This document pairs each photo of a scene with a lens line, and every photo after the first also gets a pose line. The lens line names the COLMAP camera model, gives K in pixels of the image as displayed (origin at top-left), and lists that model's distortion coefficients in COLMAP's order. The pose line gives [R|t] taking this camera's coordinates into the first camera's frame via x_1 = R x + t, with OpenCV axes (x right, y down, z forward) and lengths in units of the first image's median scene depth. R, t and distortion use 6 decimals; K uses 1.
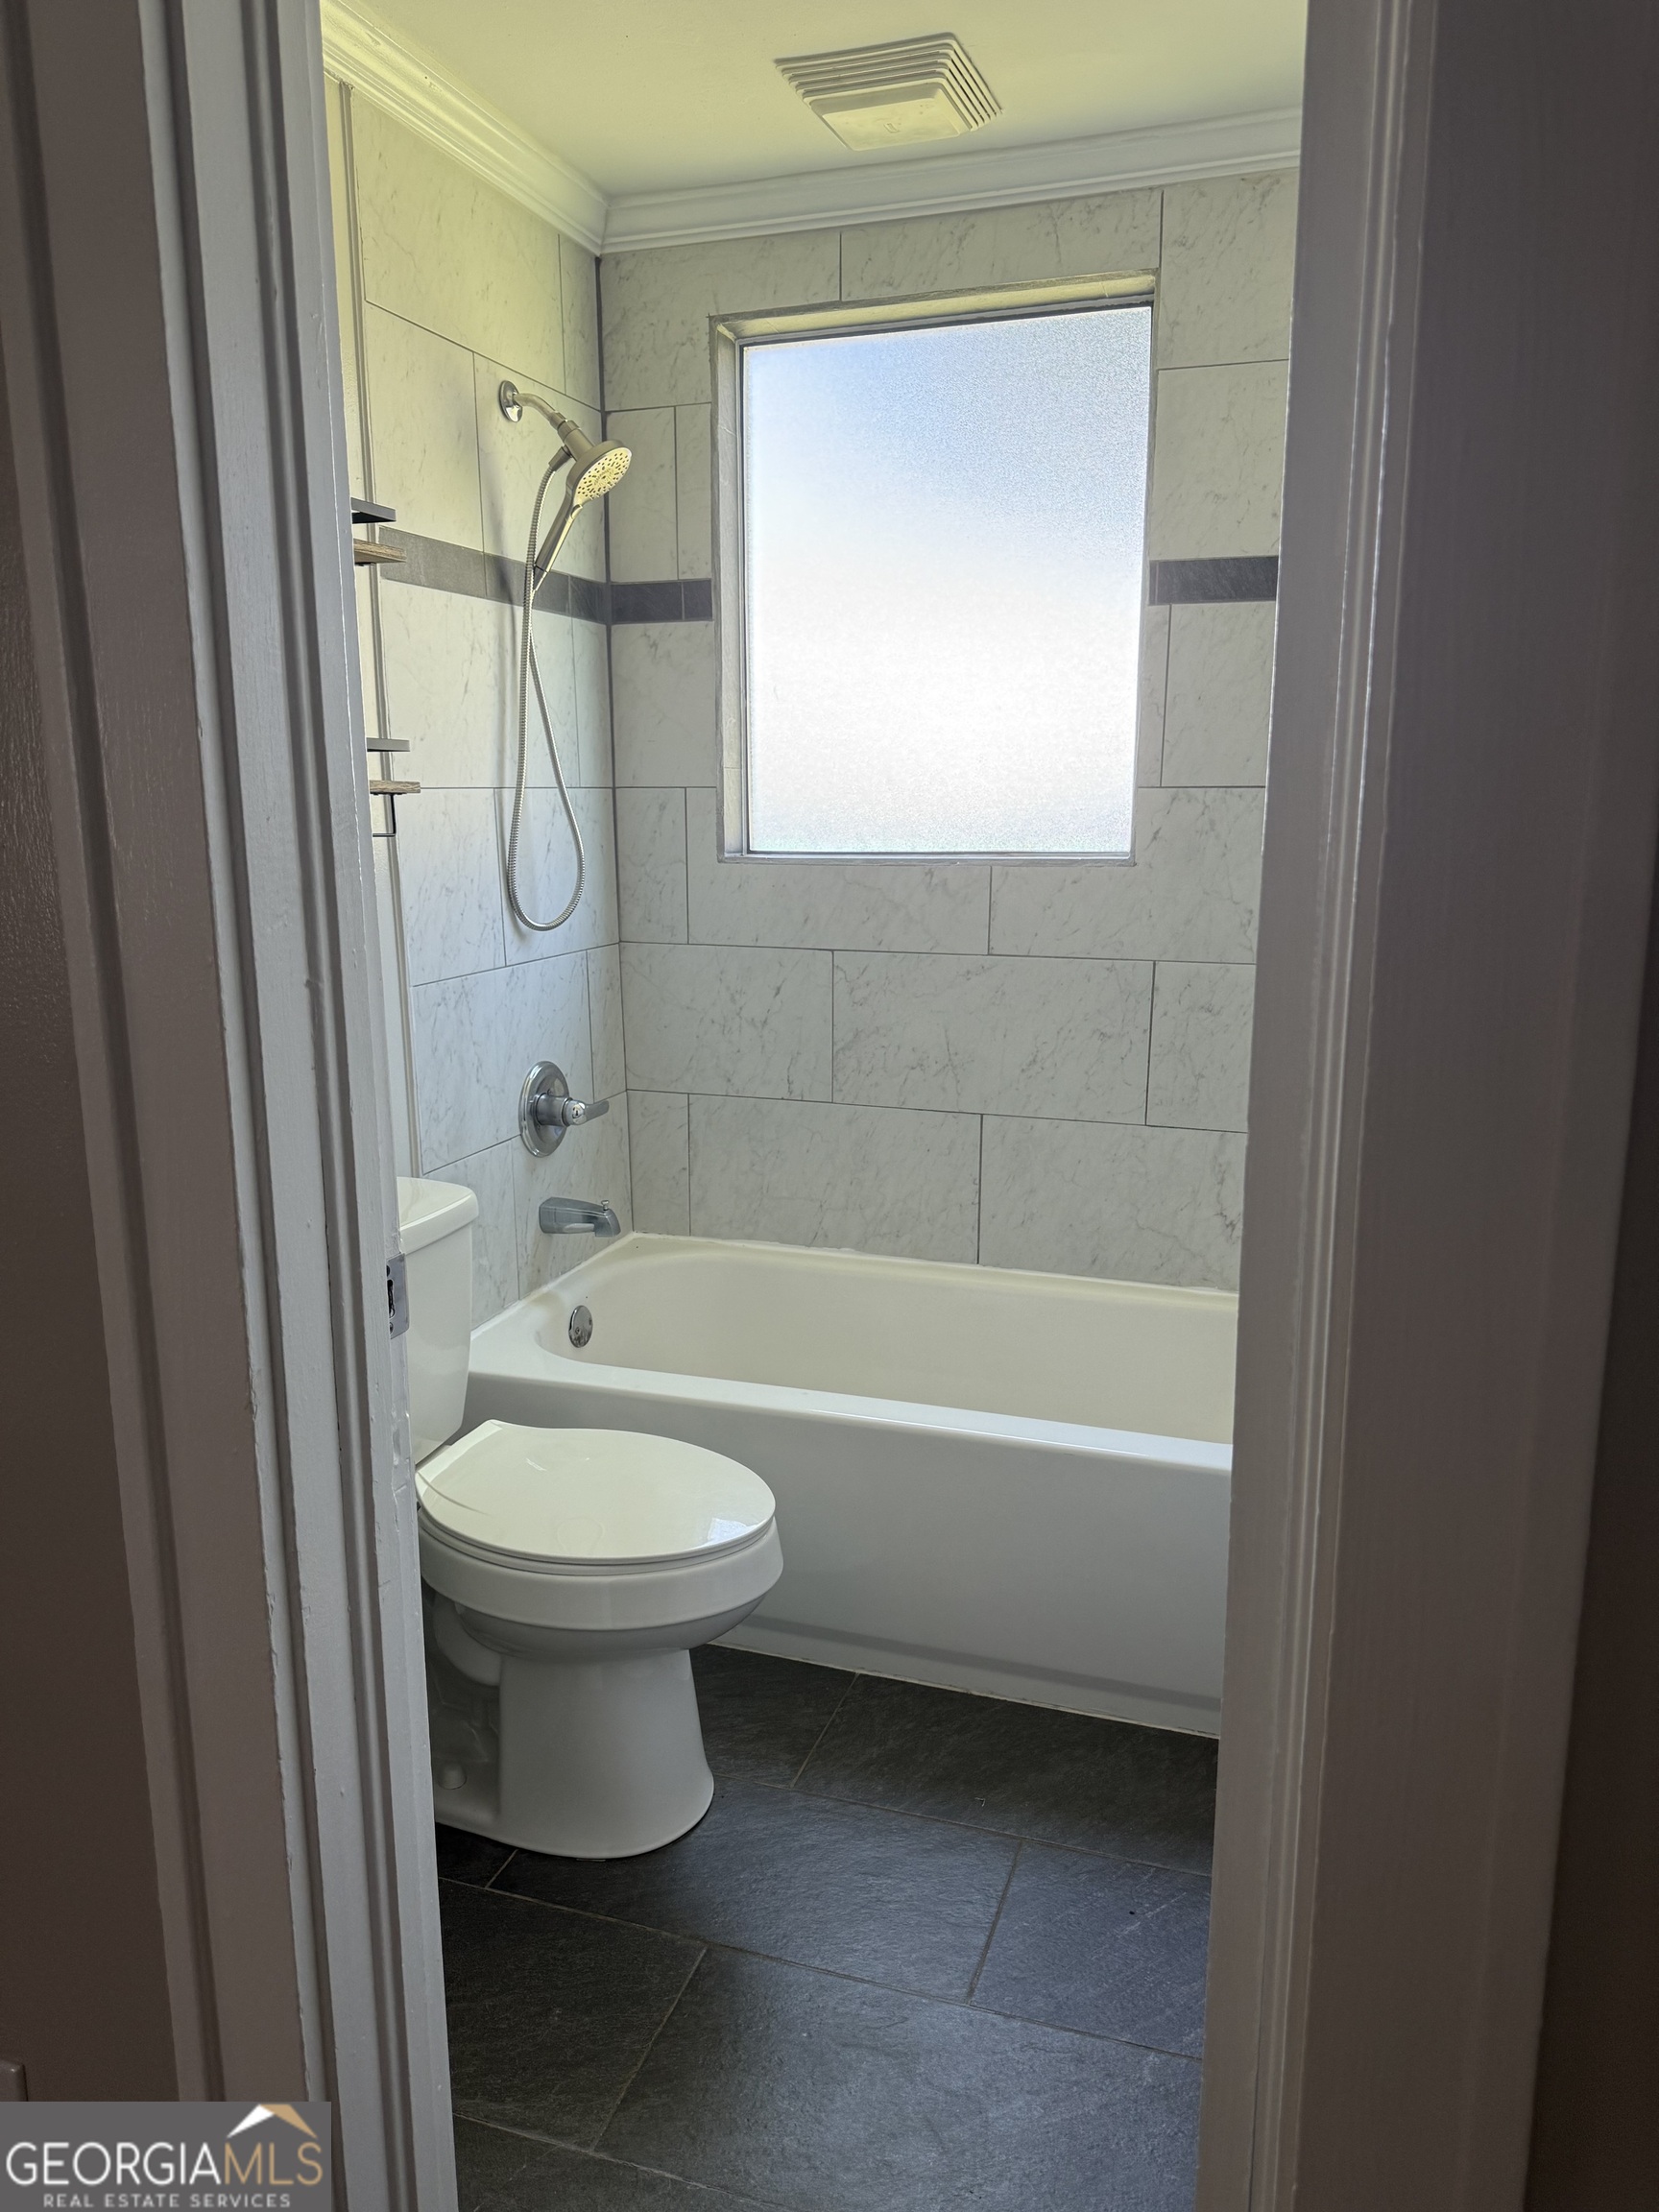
lens RADIAL K [[1561.3, 0, 839.9], [0, 1561.3, 1127.9], [0, 0, 1]] dist [0.056004, -0.069990]
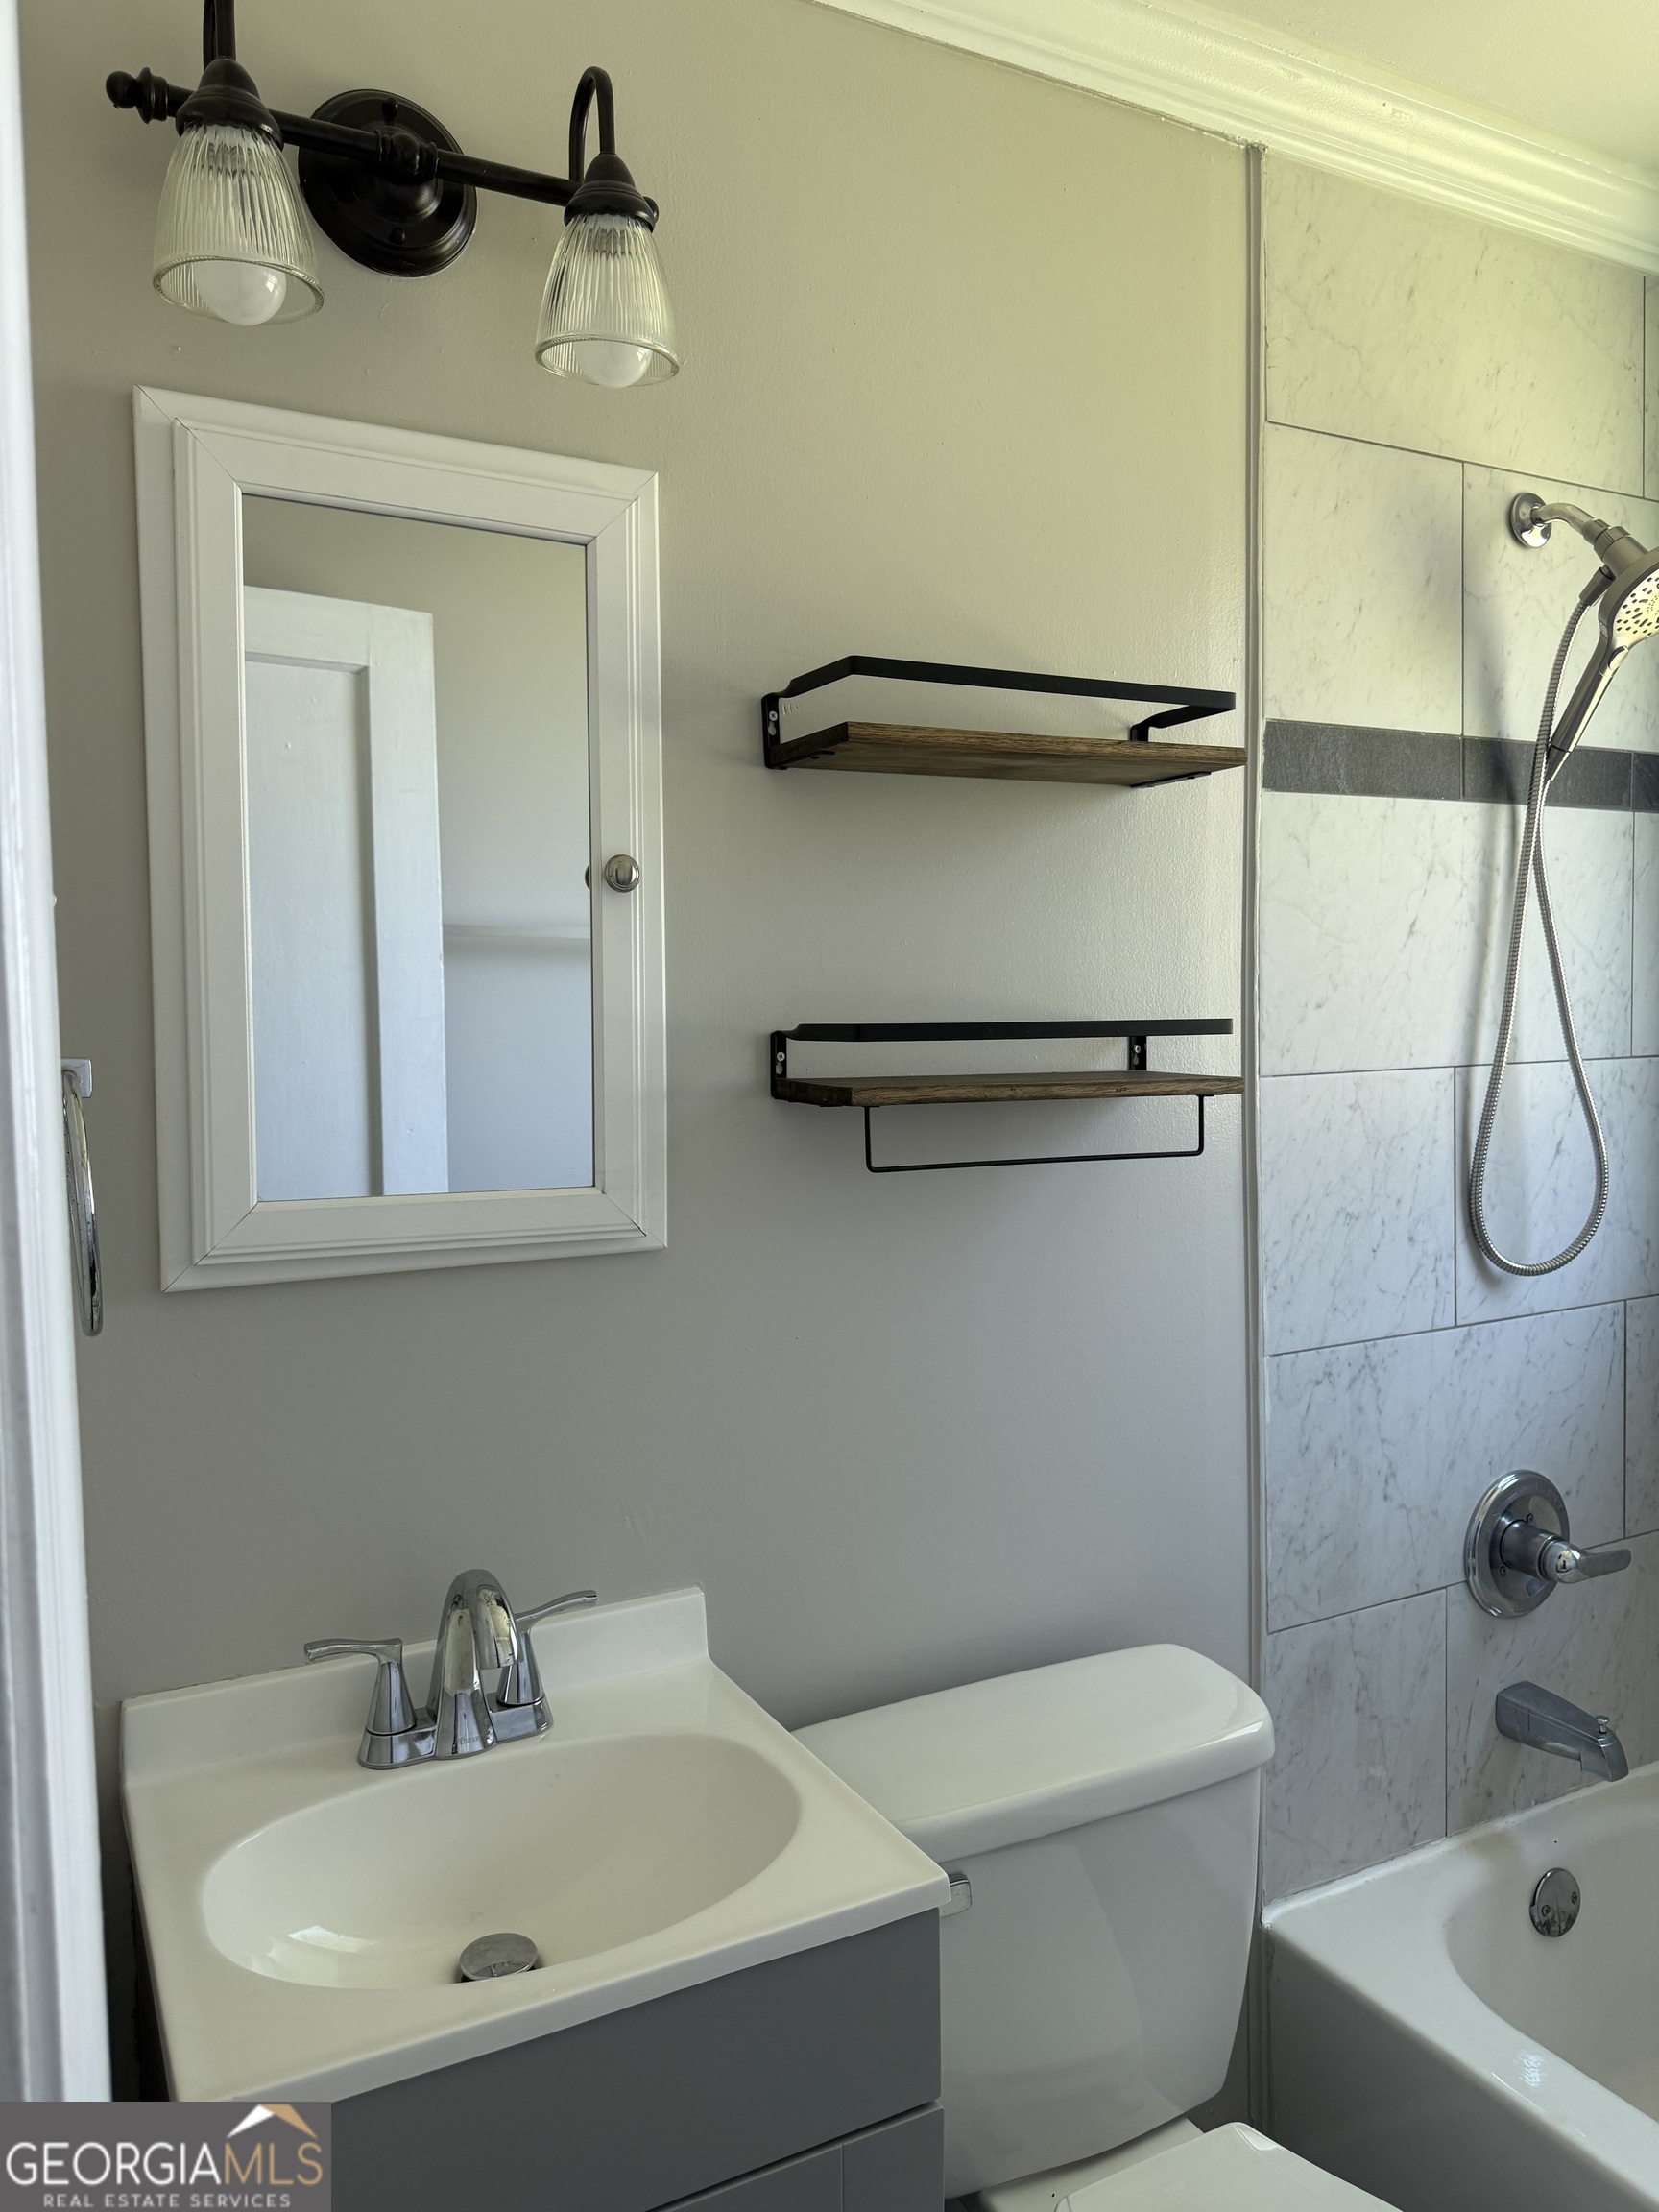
lens RADIAL K [[1561.3, 0, 835.0], [0, 1561.3, 1108.4], [0, 0, 1]] dist [0.056004, -0.069990]
pose [[0.719437, 0.034738, -0.693688, 0.057647], [-0.133454, 0.987053, -0.088979, -0.098165], [0.681616, 0.156590, 0.714758, 0.319331]]
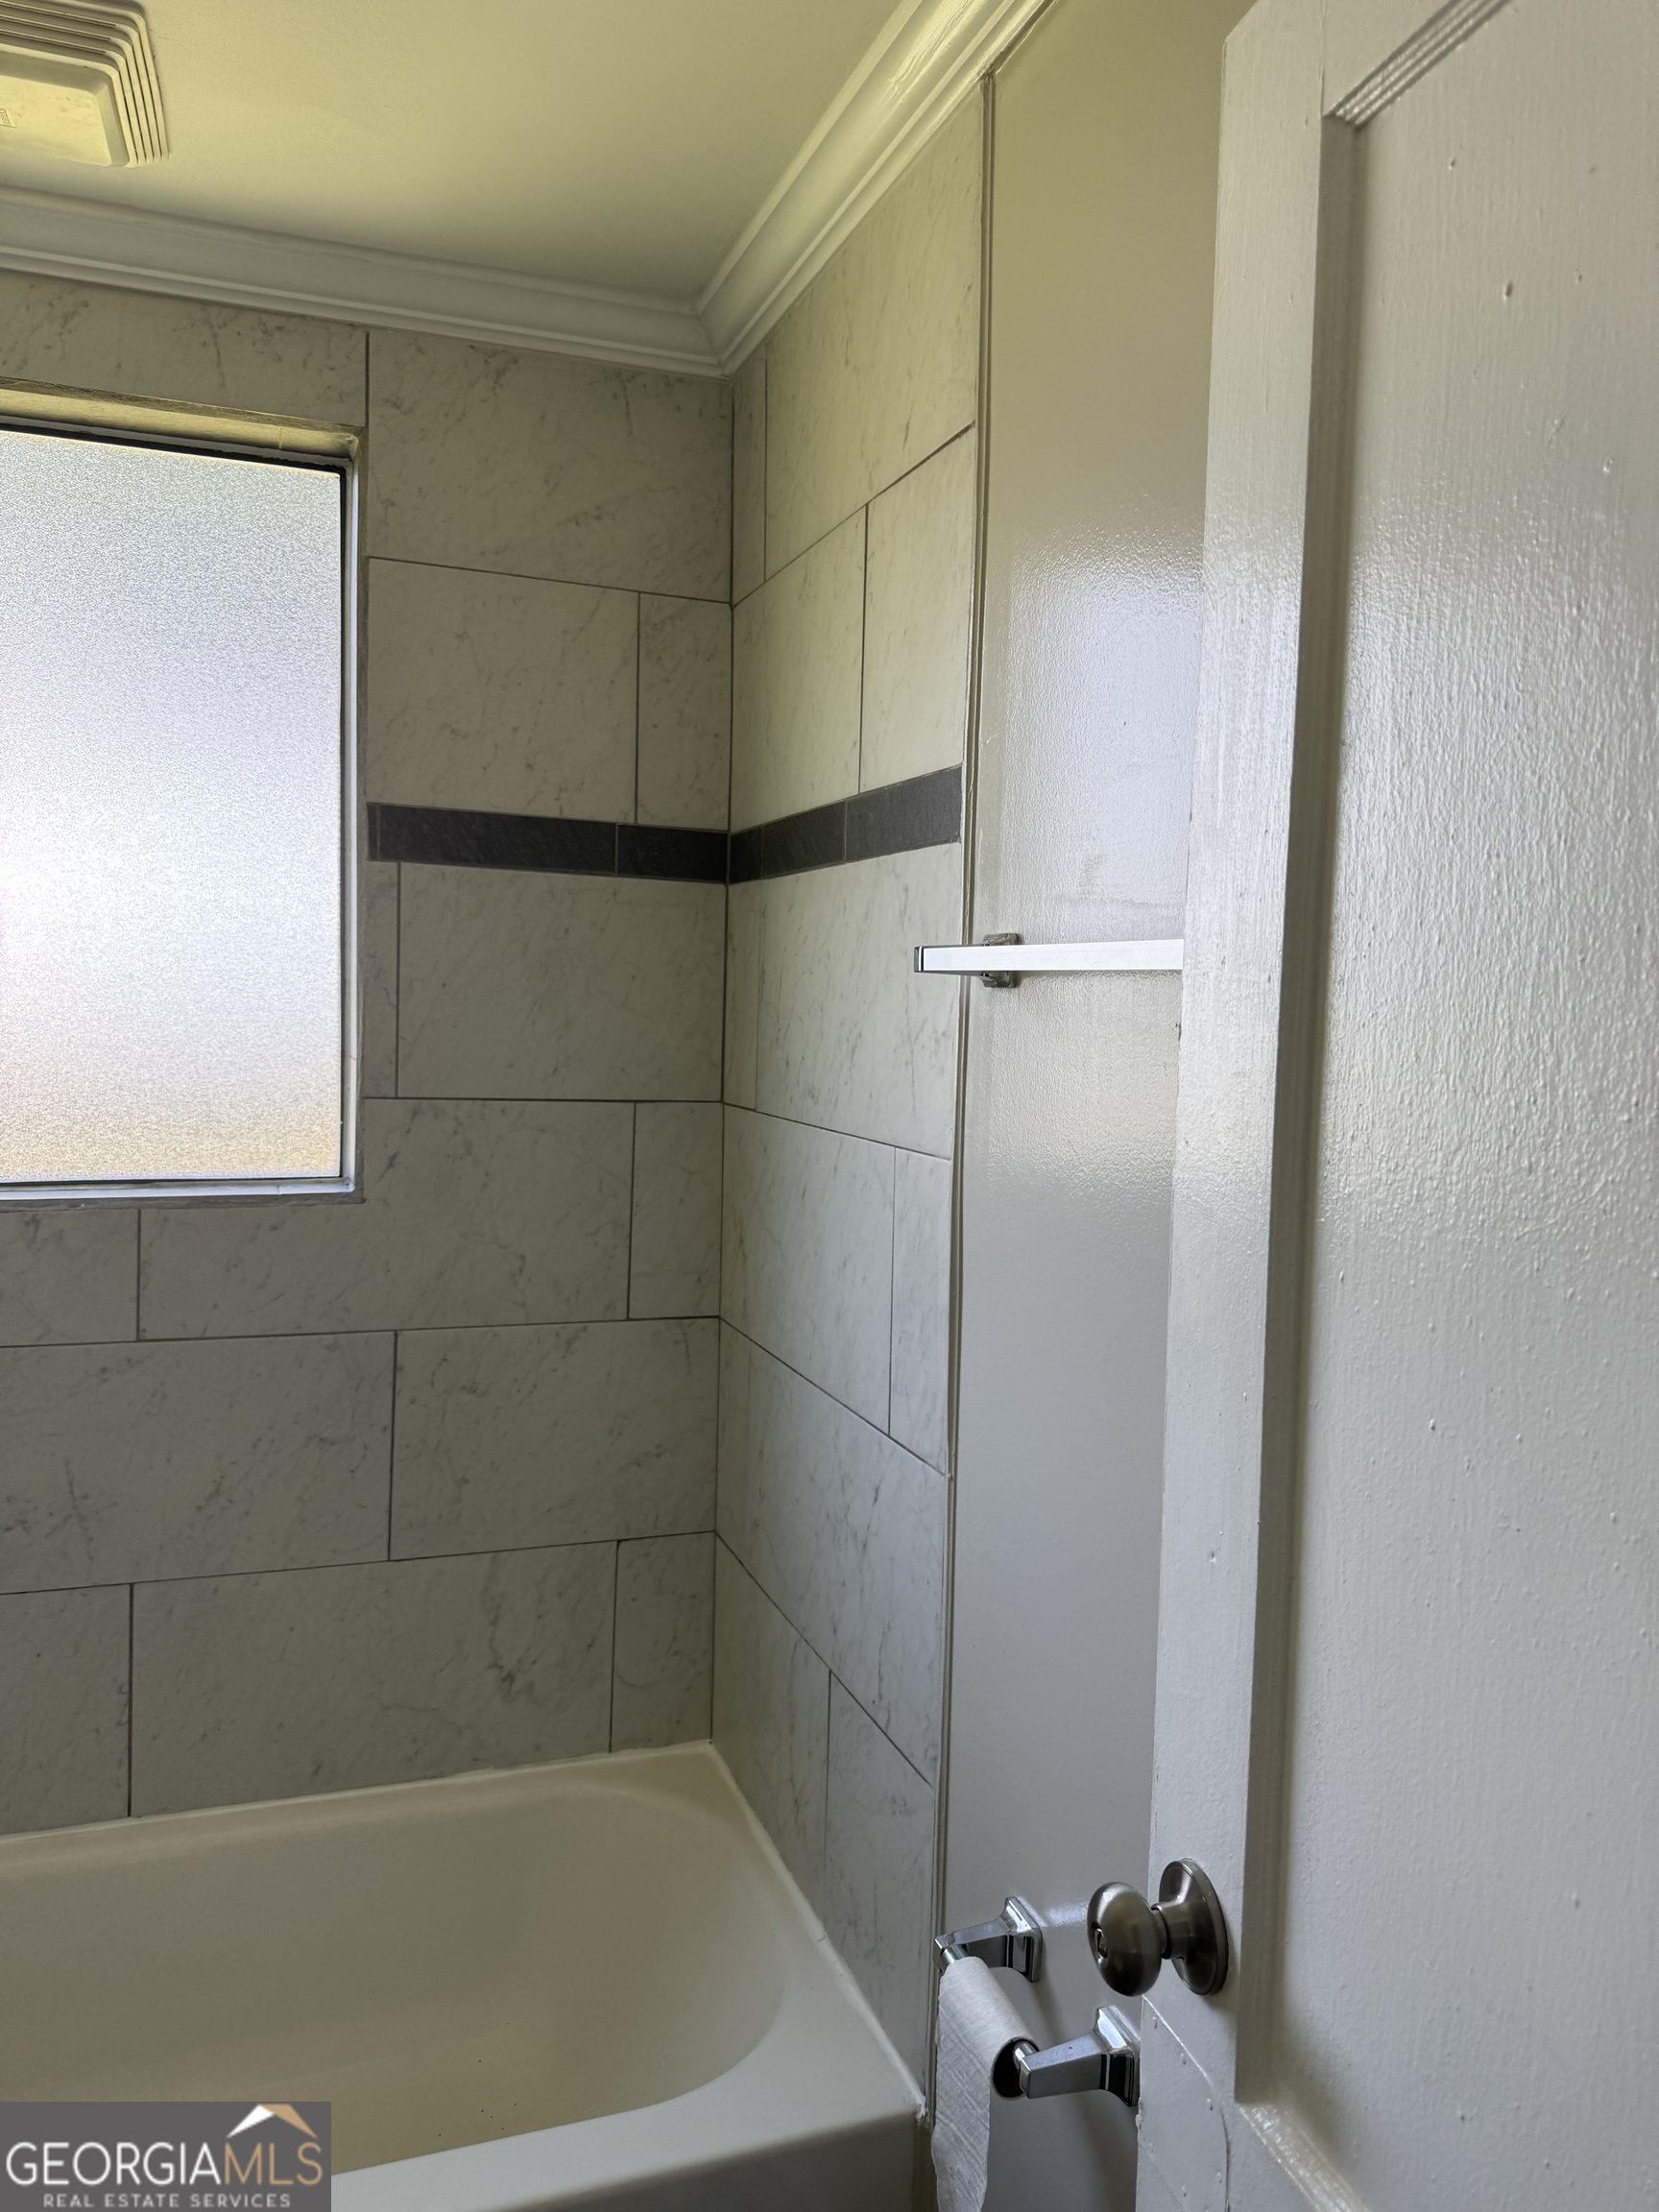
lens RADIAL K [[1561.3, 0, 819.1], [0, 1561.3, 1095.5], [0, 0, 1]] dist [0.056004, -0.069990]
pose [[0.790769, -0.016003, 0.611905, -0.087086], [0.098181, 0.990031, -0.100989, -0.124246], [-0.604189, 0.139936, 0.784458, 0.304138]]
